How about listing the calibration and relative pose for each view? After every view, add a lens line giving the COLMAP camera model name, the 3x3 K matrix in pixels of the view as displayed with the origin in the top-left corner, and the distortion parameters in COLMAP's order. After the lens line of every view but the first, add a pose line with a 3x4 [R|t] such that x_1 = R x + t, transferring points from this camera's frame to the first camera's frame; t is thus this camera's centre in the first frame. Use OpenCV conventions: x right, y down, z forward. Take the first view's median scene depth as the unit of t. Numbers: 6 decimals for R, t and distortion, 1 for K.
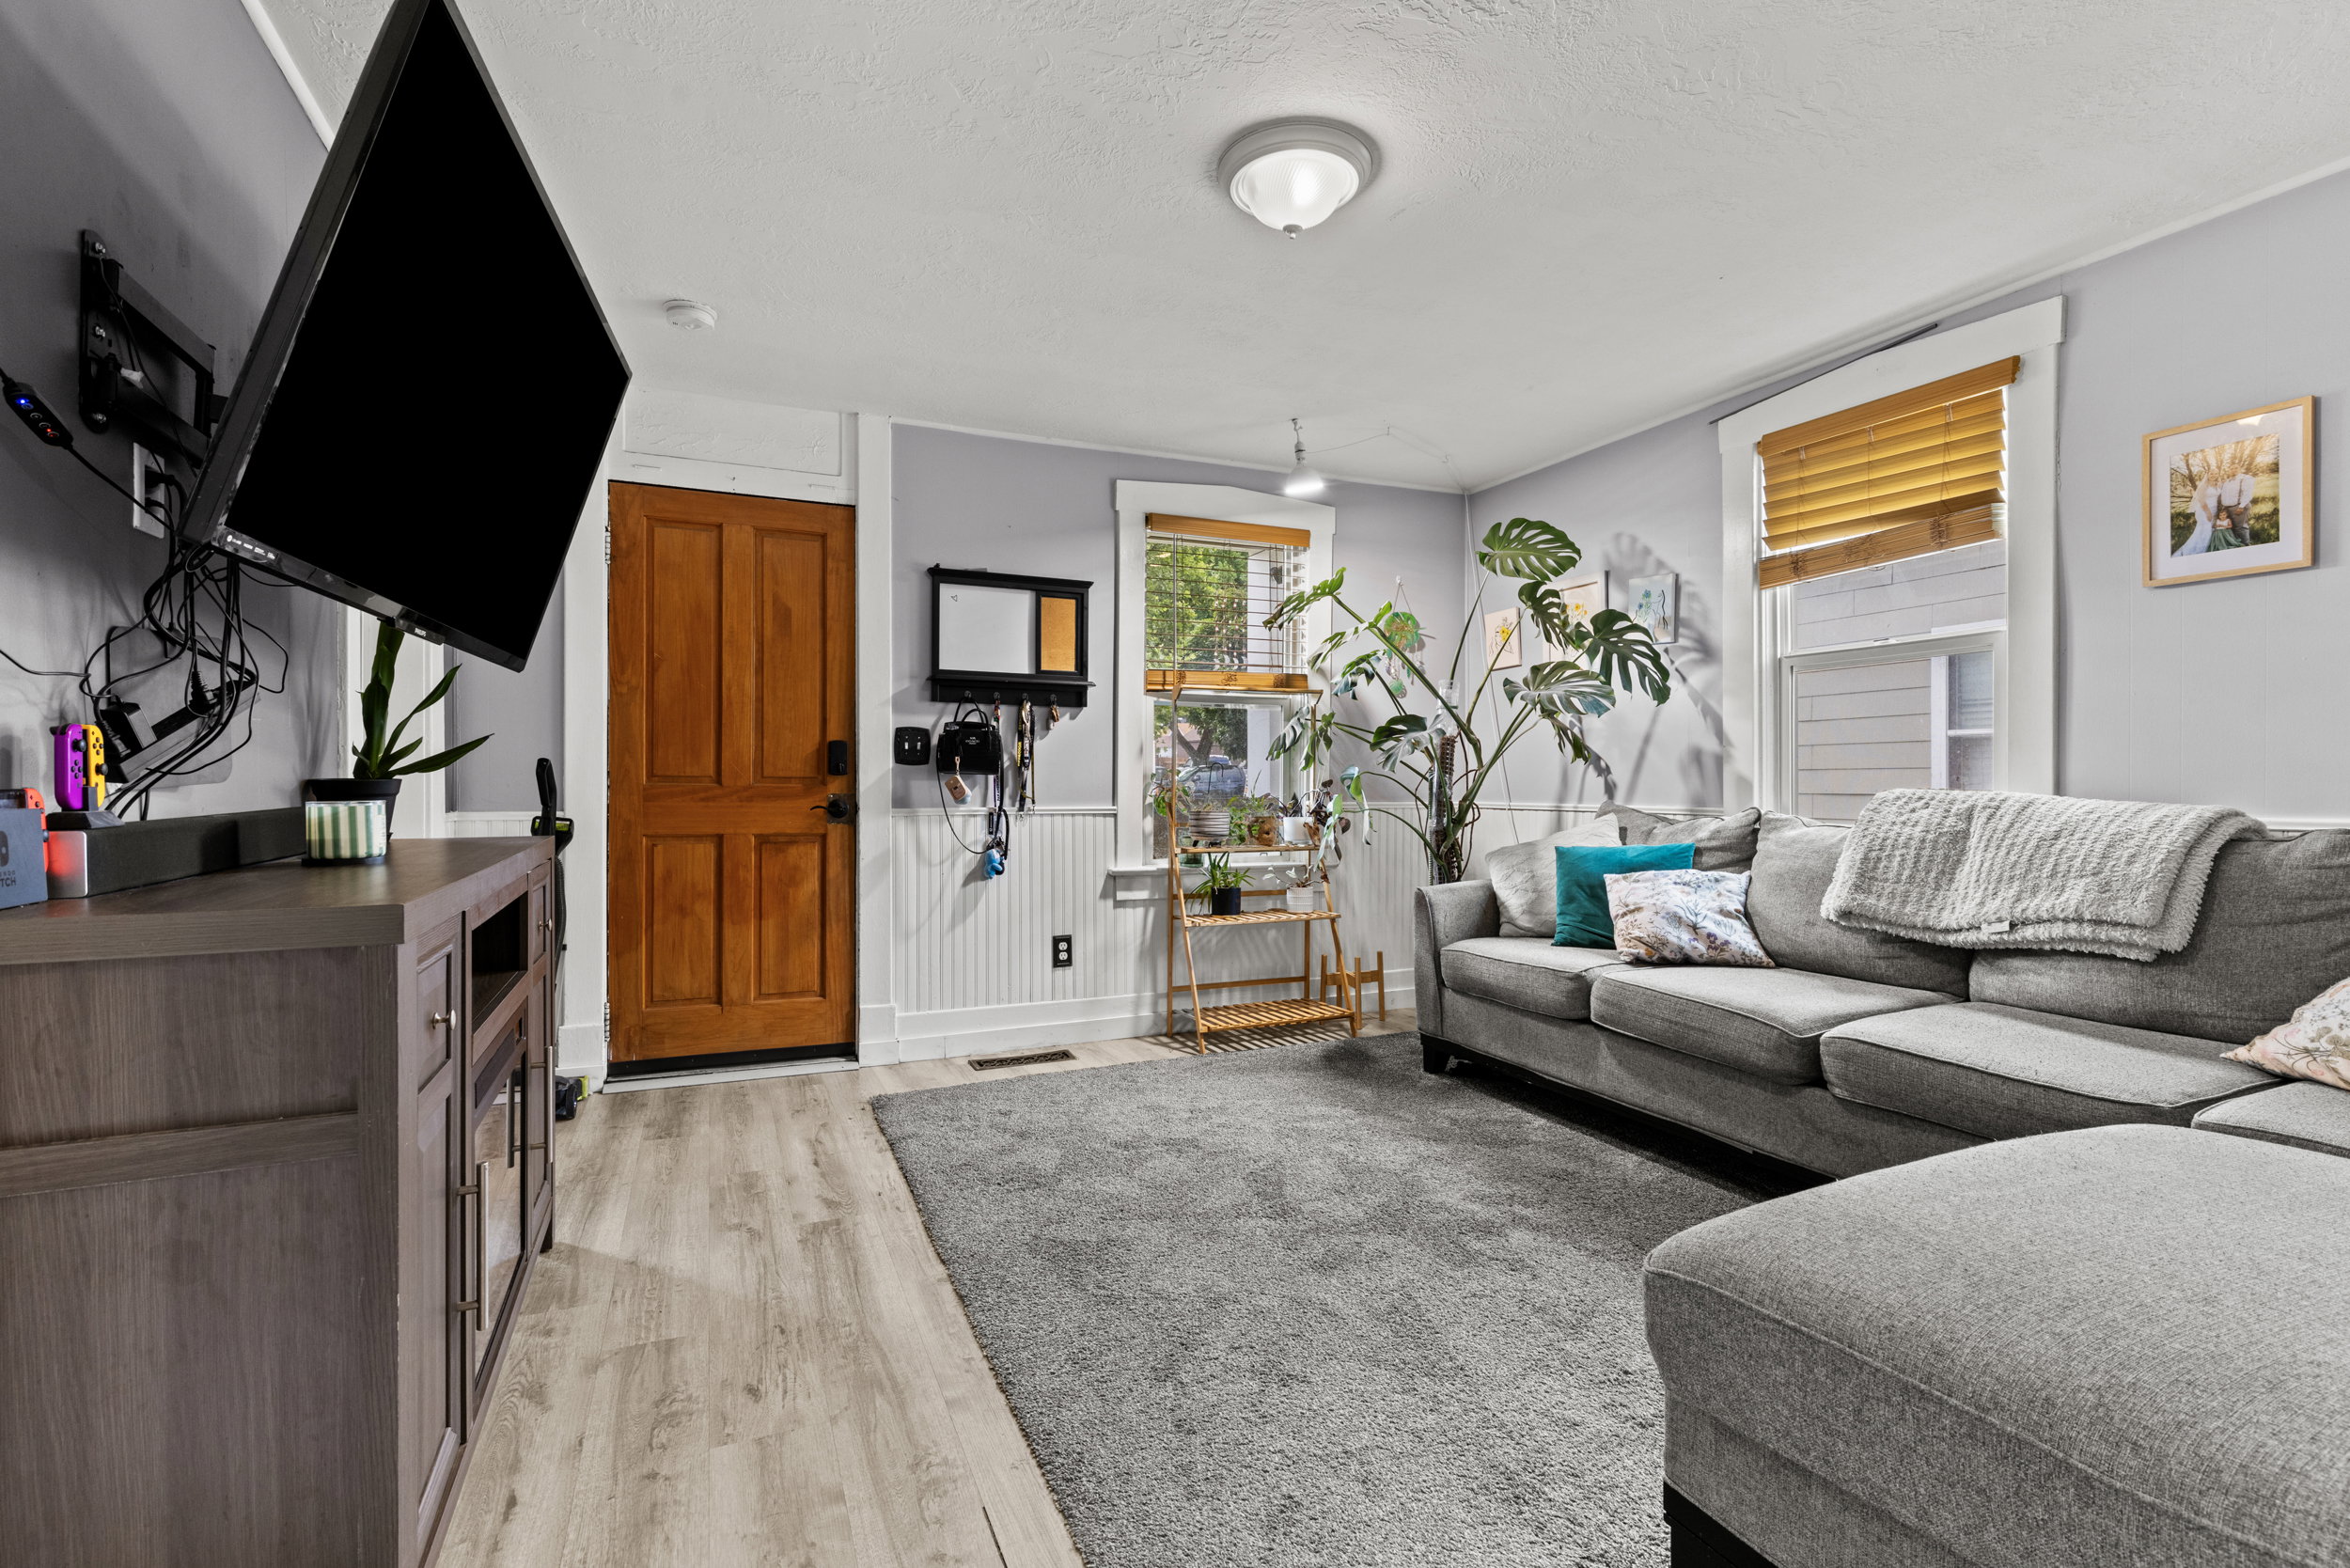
lens RADIAL K [[1041.6, 0, 1166.7], [0, 1041.6, 793.8], [0, 0, 1]] dist [0.006817, -0.001118]
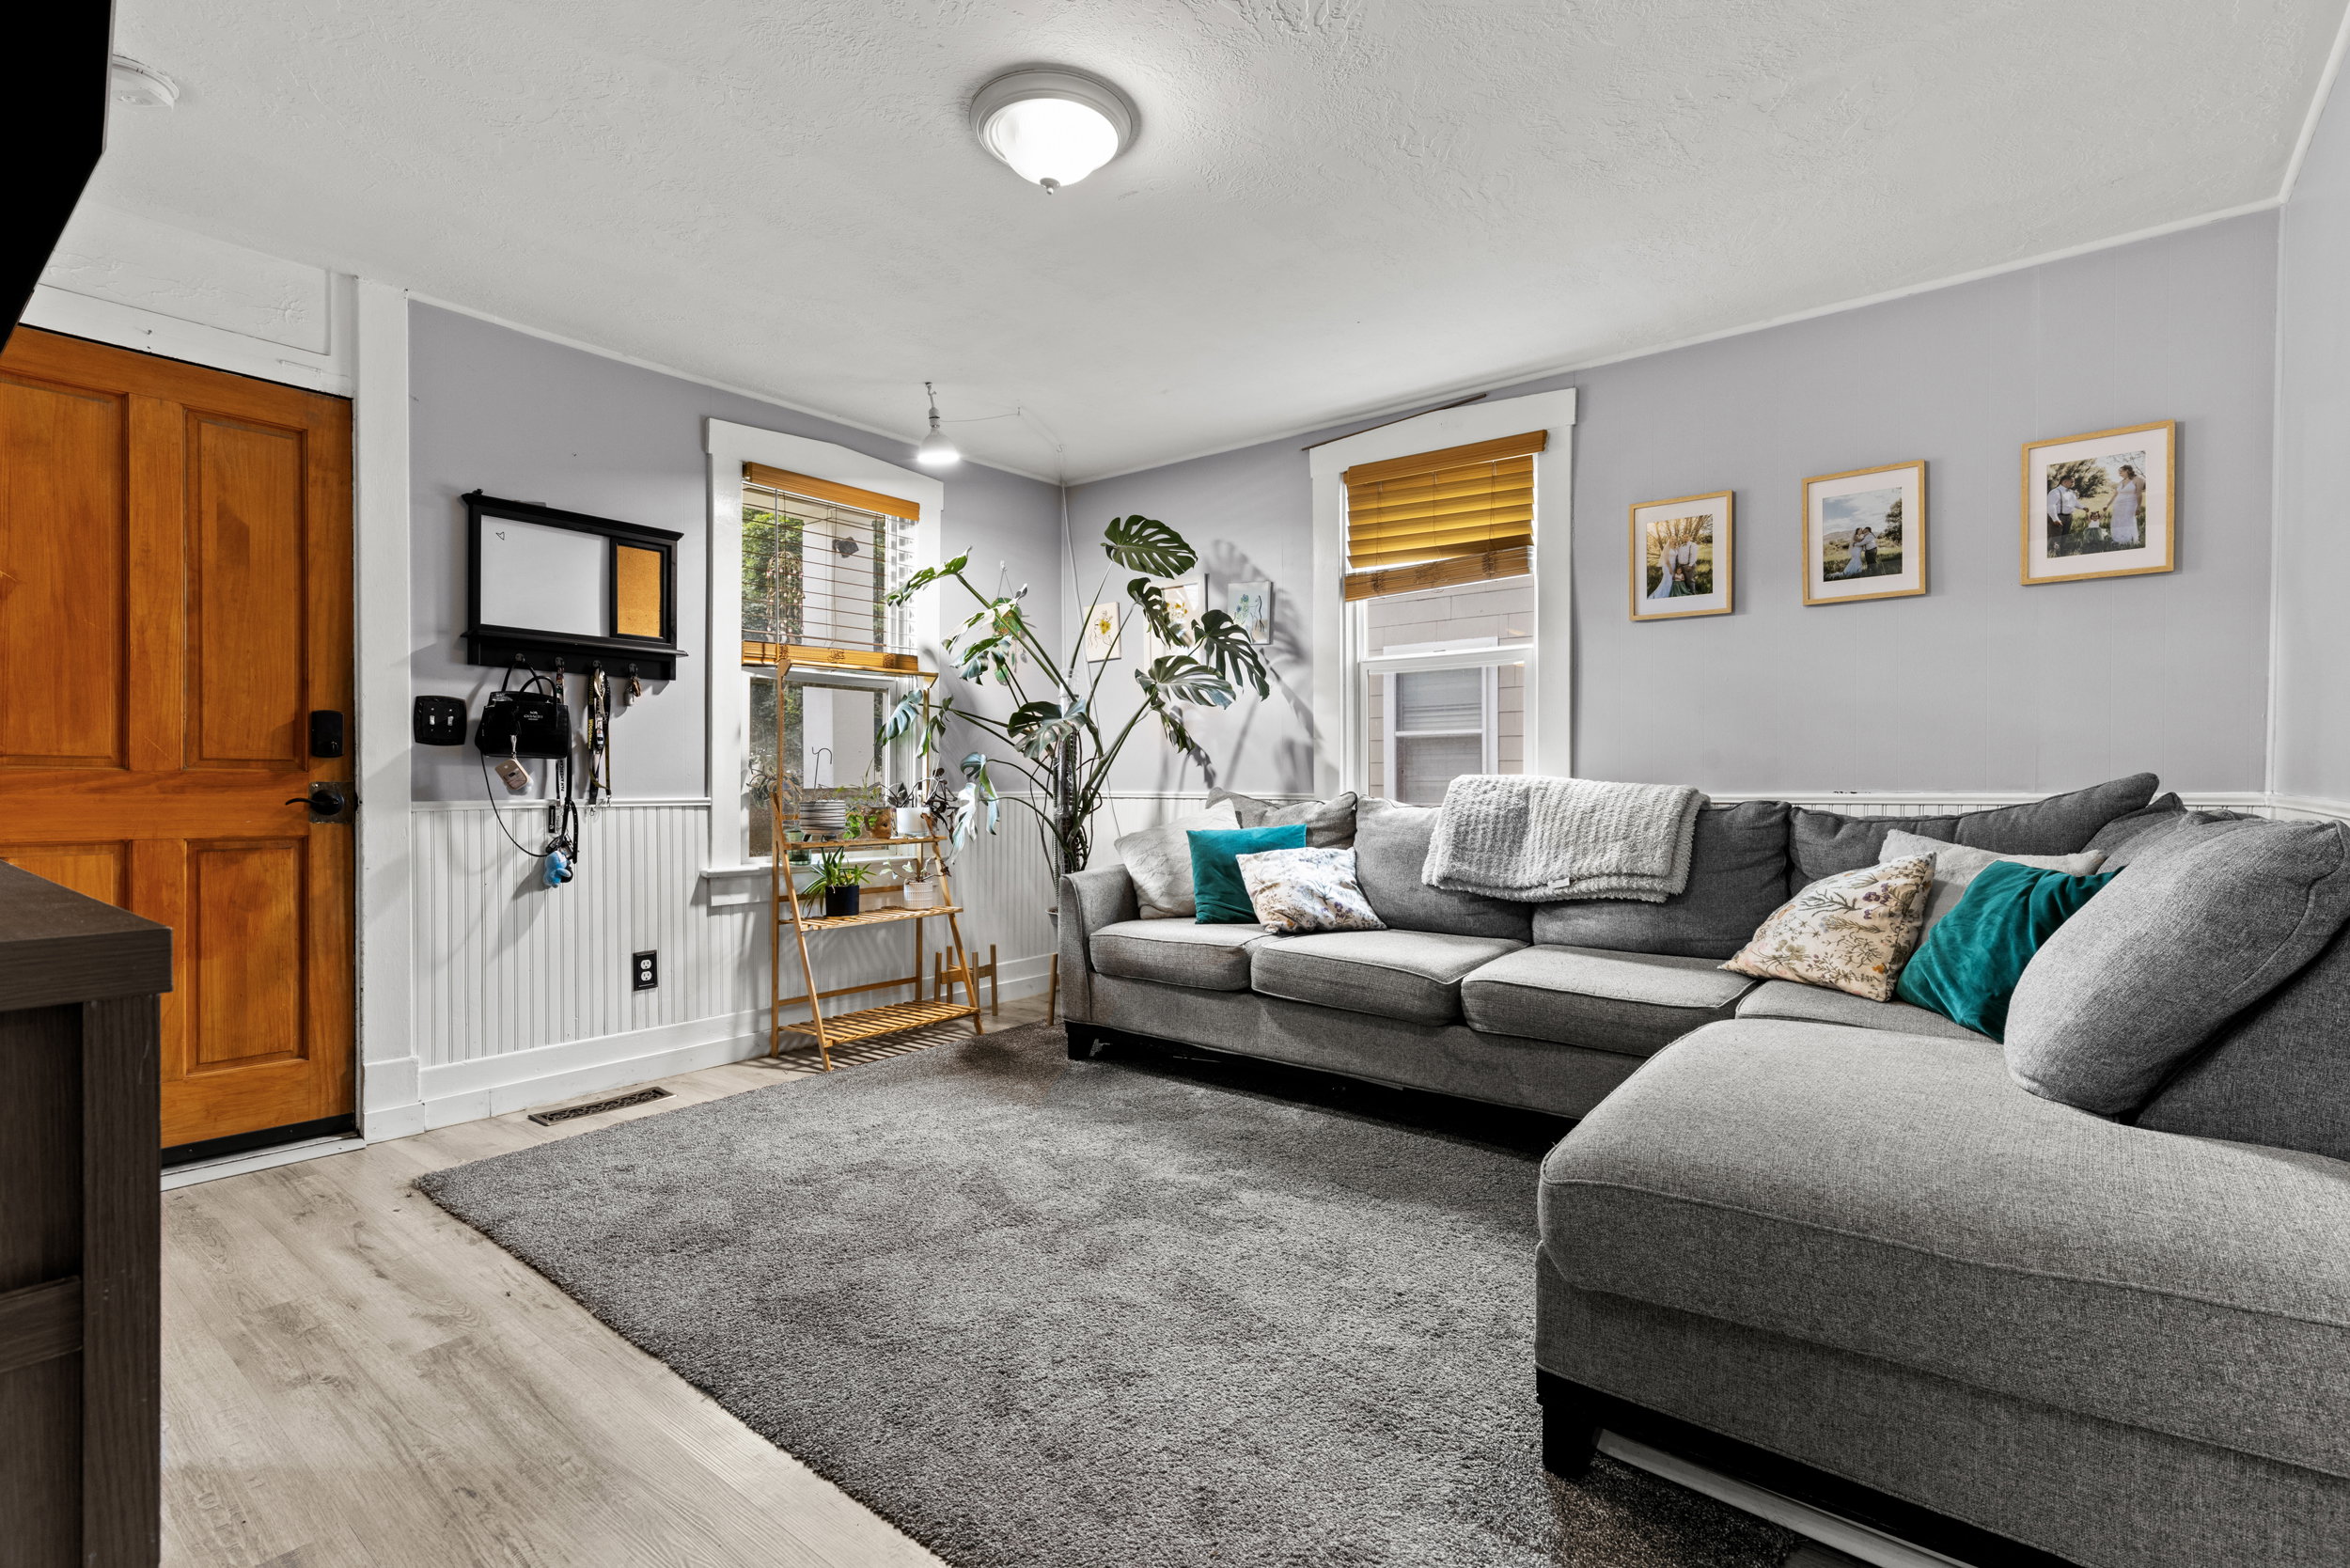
lens RADIAL K [[1067.0, 0, 1182.6], [0, 1067.0, 788.7], [0, 0, 1]] dist [0.006088, -0.000287]
pose [[0.890465, -0.004936, 0.455026, -0.126084], [0.004657, 0.999988, 0.001733, 0.006448], [-0.455028, 0.000576, 0.890477, 0.042788]]
